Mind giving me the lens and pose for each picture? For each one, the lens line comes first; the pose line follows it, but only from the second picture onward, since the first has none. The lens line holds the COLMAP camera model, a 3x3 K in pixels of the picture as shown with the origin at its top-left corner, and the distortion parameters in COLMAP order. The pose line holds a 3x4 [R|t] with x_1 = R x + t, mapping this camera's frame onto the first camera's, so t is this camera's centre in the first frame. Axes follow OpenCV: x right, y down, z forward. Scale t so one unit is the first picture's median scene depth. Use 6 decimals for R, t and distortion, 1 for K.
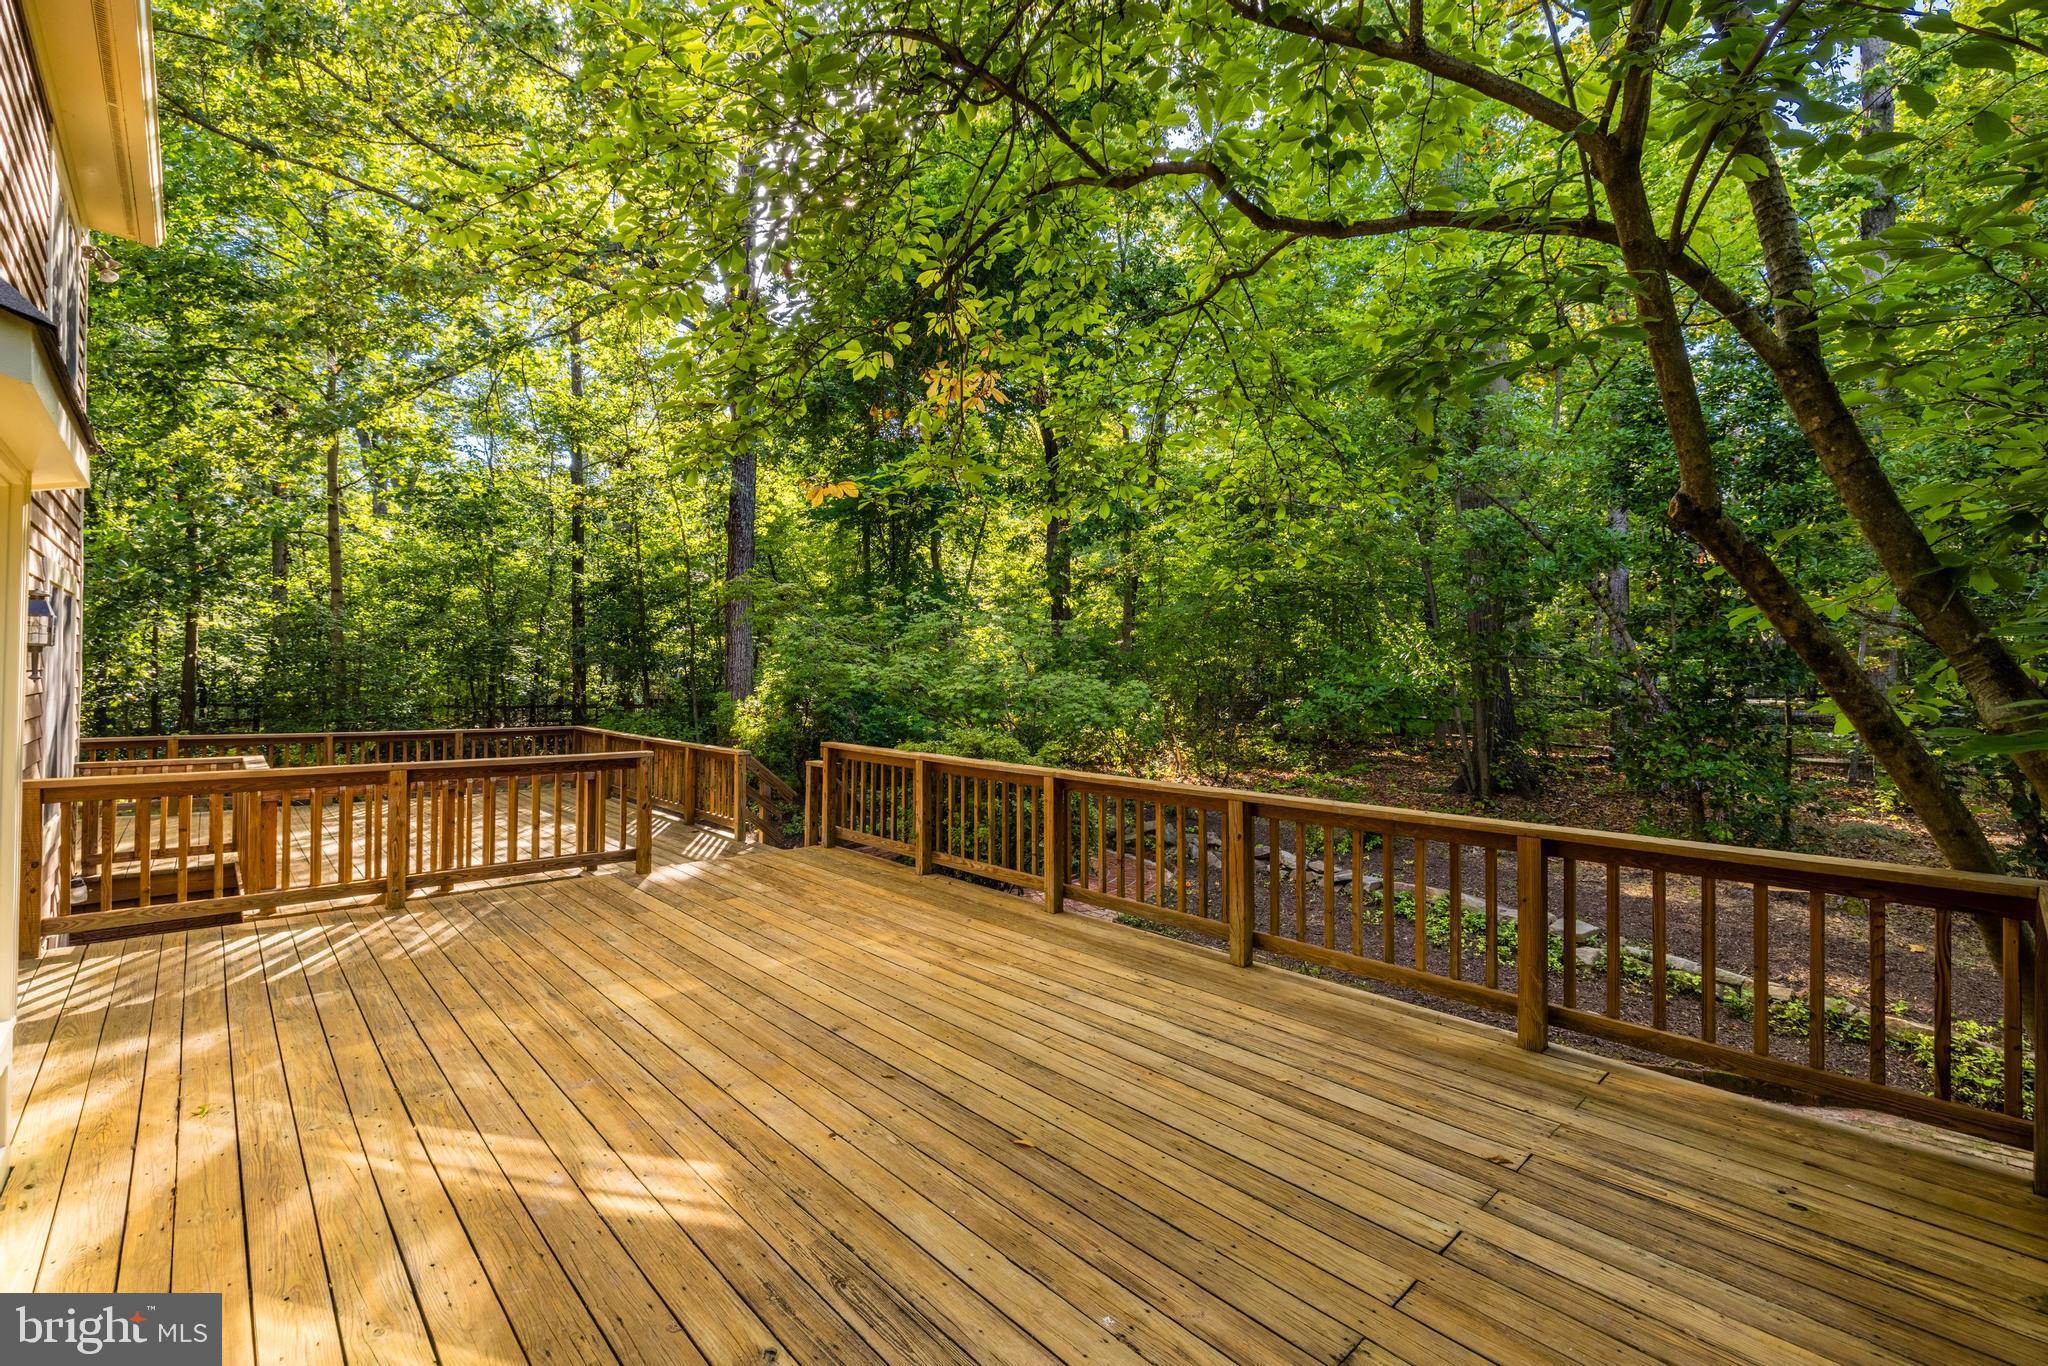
lens RADIAL K [[875.3, 0, 1021.9], [0, 875.3, 671.4], [0, 0, 1]] dist [-0.002235, 0.000790]
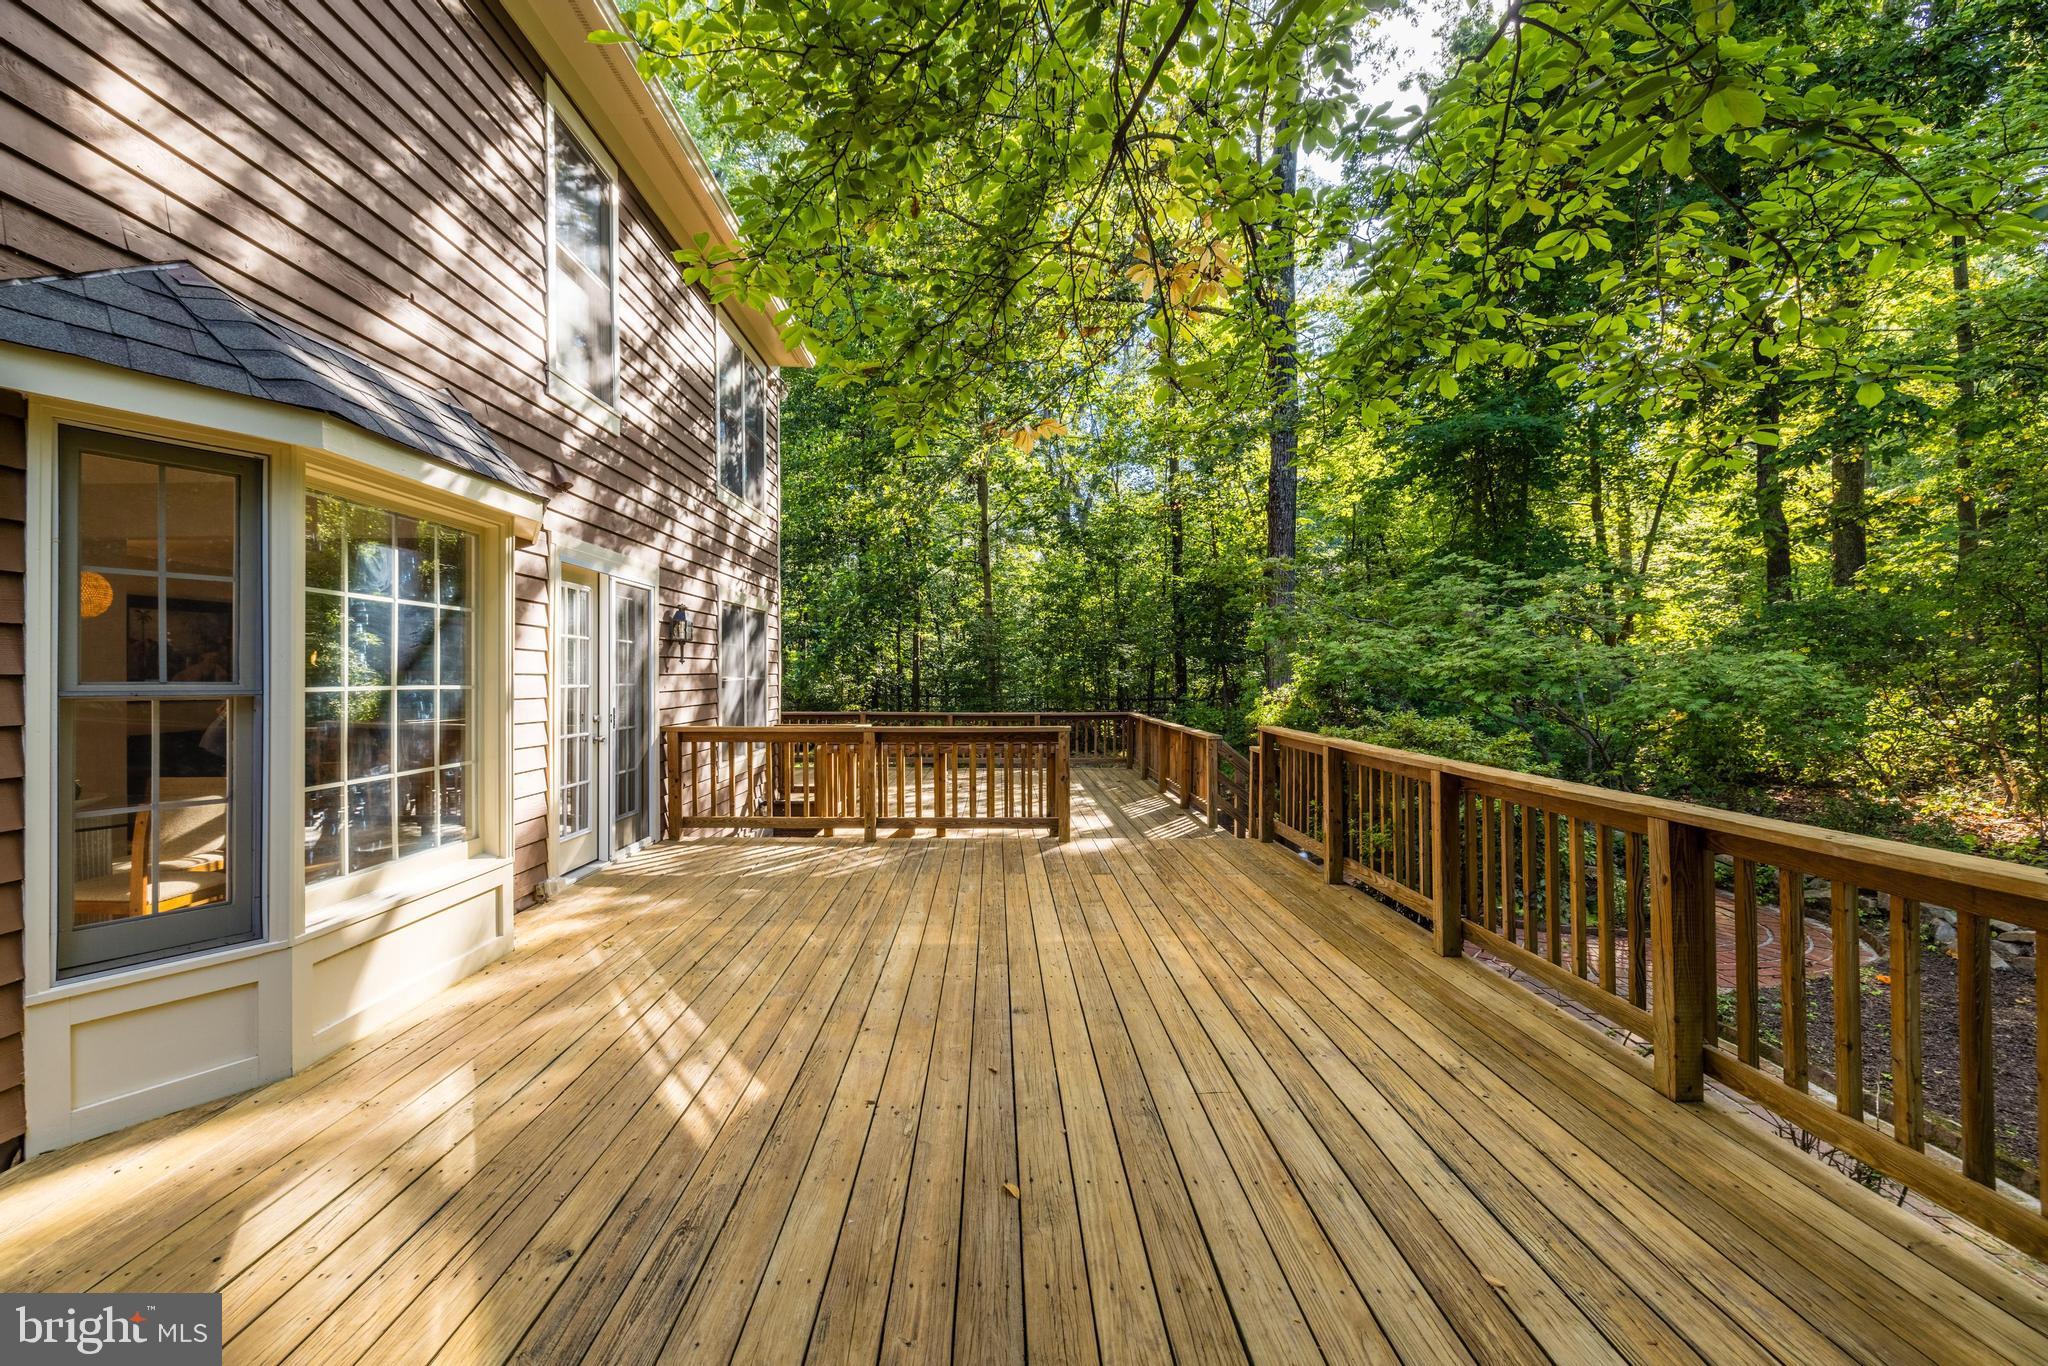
lens RADIAL K [[875.3, 0, 1012.3], [0, 875.3, 680.2], [0, 0, 1]] dist [-0.002235, 0.000790]
pose [[0.721270, -0.010305, -0.692577, 0.416408], [0.015090, 0.999886, 0.000837, 0.055919], [0.692490, -0.011054, 0.721343, 0.322203]]
